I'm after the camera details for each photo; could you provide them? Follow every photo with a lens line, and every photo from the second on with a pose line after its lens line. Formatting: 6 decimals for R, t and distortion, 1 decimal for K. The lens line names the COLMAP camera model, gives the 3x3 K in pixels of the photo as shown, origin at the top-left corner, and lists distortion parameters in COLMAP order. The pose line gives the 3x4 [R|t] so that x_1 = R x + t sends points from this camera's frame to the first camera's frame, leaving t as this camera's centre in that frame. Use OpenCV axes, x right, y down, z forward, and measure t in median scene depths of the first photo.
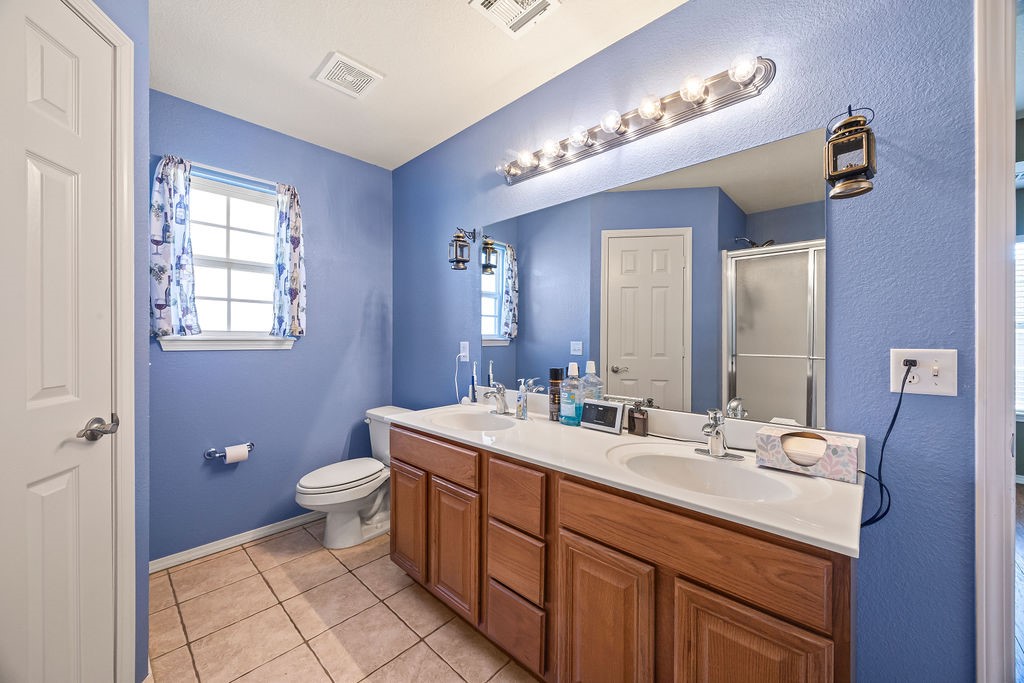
lens RADIAL K [[386.8, 0, 512.1], [0, 386.8, 337.6], [0, 0, 1]] dist [-0.008426, 0.001421]
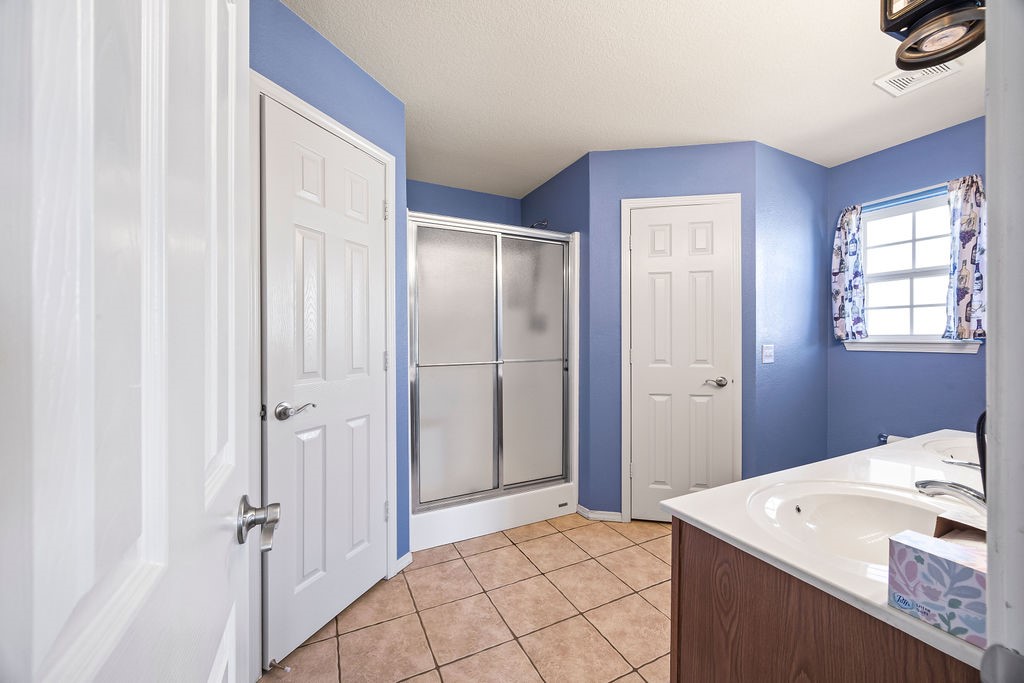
lens RADIAL K [[386.8, 0, 510.6], [0, 386.8, 340.7], [0, 0, 1]] dist [-0.008426, 0.001421]
pose [[-0.349249, -0.004207, -0.937021, 0.789983], [-0.000799, 0.999991, -0.004192, 0.006677], [0.937030, -0.000716, -0.349249, 0.349225]]
